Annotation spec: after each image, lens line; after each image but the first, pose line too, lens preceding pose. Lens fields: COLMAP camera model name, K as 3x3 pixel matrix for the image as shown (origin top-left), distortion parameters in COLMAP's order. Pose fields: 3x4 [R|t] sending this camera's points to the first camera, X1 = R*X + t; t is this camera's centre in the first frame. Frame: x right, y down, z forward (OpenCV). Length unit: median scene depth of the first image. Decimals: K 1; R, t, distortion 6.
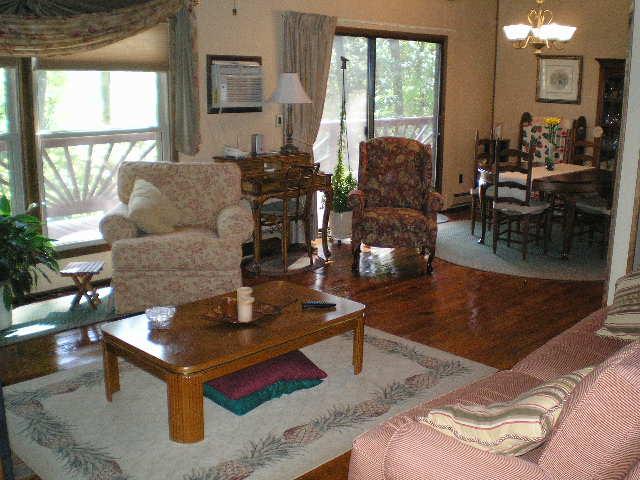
lens RADIAL K [[726.4, 0, 320.4], [0, 726.4, 239.6], [0, 0, 1]] dist [-0.096540, 0.000000]
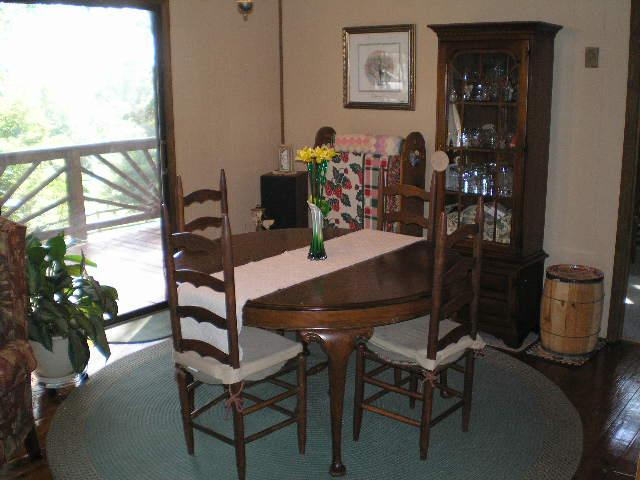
lens RADIAL K [[726.4, 0, 319.8], [0, 726.4, 240.2], [0, 0, 1]] dist [-0.096540, 0.000000]
pose [[0.994266, -0.046287, 0.096403, 0.228938], [0.046279, 0.998926, 0.002319, -0.090874], [-0.096407, 0.002156, 0.995340, 0.436504]]
